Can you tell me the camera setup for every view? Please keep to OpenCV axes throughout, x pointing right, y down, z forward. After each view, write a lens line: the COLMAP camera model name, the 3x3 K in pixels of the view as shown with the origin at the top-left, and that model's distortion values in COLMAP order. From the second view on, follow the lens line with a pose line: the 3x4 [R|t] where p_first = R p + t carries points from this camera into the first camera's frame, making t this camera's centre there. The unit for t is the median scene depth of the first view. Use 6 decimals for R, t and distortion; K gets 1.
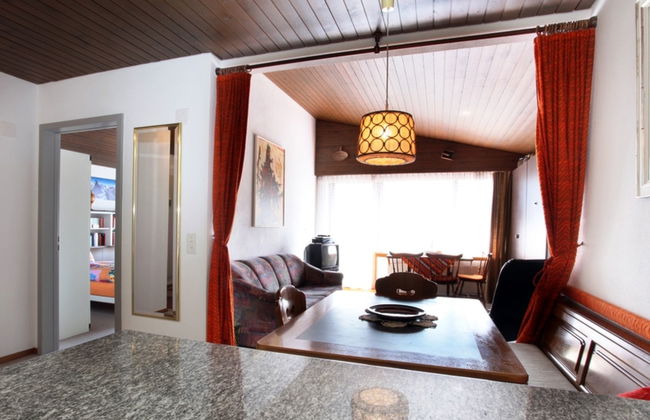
lens RADIAL K [[351.8, 0, 325.0], [0, 351.8, 210.0], [0, 0, 1]] dist [-0.001818, 0.000539]
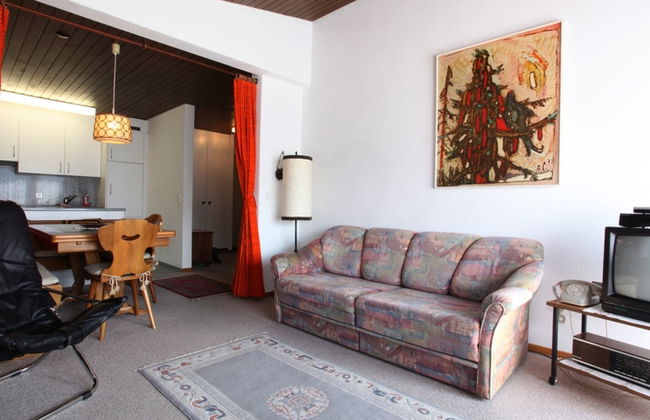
lens RADIAL K [[351.8, 0, 325.0], [0, 351.8, 210.0], [0, 0, 1]] dist [-0.001818, 0.000539]
pose [[-0.426720, -0.007570, -0.904352, 0.359586], [0.015671, 0.999753, -0.015763, 0.067592], [0.904248, -0.020898, -0.426496, 0.750599]]
